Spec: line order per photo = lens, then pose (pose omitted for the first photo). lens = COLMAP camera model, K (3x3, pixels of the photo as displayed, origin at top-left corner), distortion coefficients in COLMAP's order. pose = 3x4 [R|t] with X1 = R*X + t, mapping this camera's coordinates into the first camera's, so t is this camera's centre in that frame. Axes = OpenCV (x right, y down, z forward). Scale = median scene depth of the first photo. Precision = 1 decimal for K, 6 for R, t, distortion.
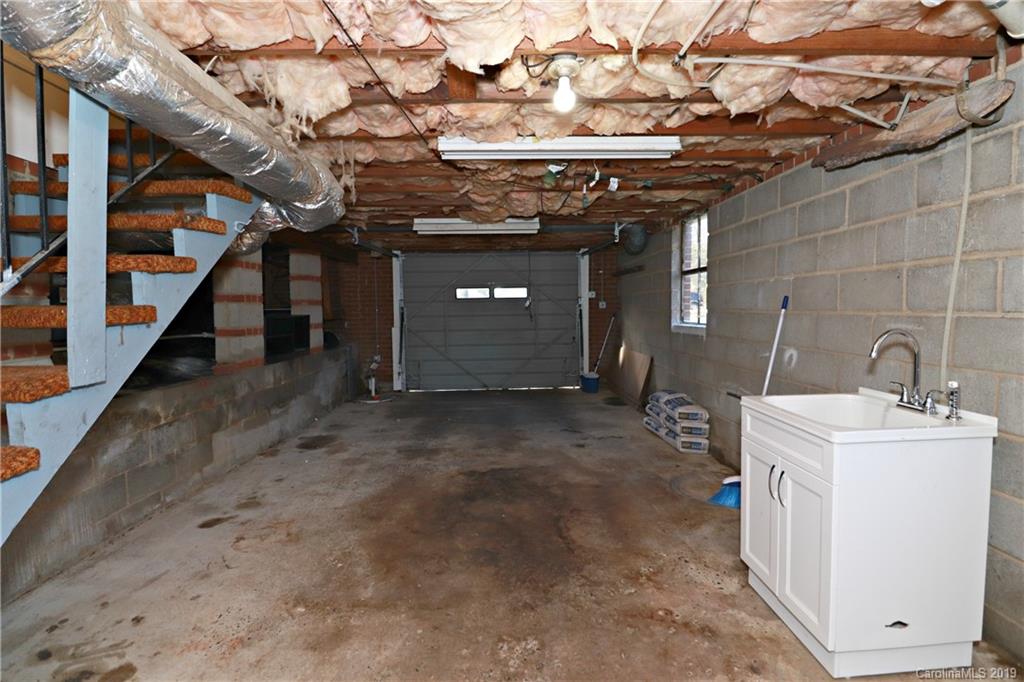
lens RADIAL K [[468.9, 0, 513.1], [0, 468.9, 336.6], [0, 0, 1]] dist [-0.010231, -0.007801]
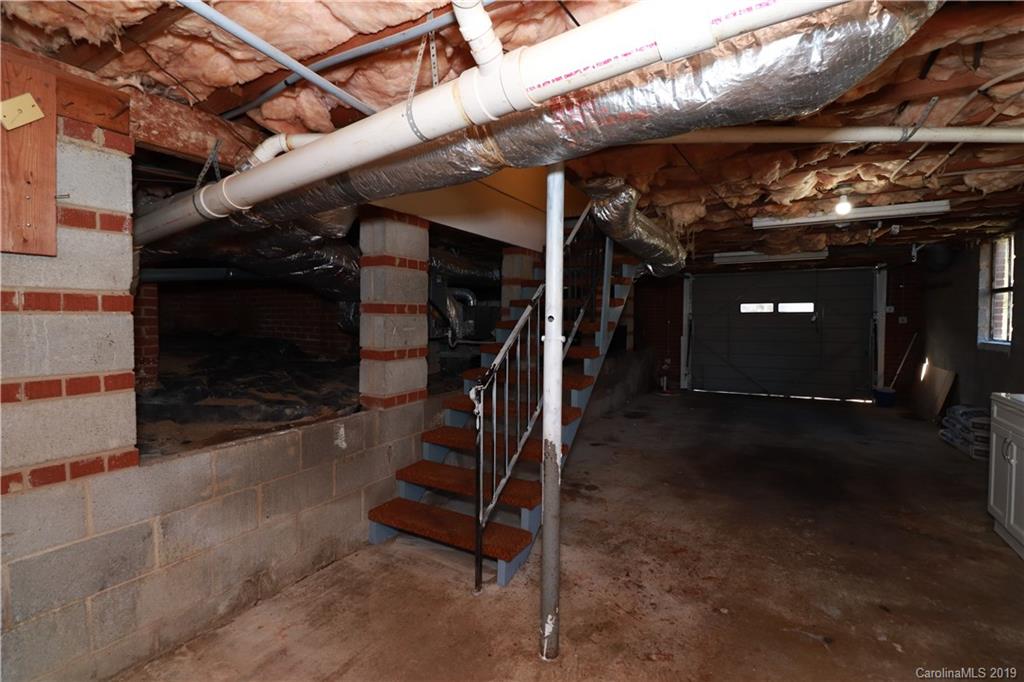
lens RADIAL K [[468.9, 0, 513.7], [0, 468.9, 335.3], [0, 0, 1]] dist [-0.010231, -0.007801]
pose [[0.857393, 0.029346, -0.513826, -0.013216], [-0.040881, 0.999102, -0.011154, 0.013636], [0.513037, 0.030569, 0.857822, -0.382164]]
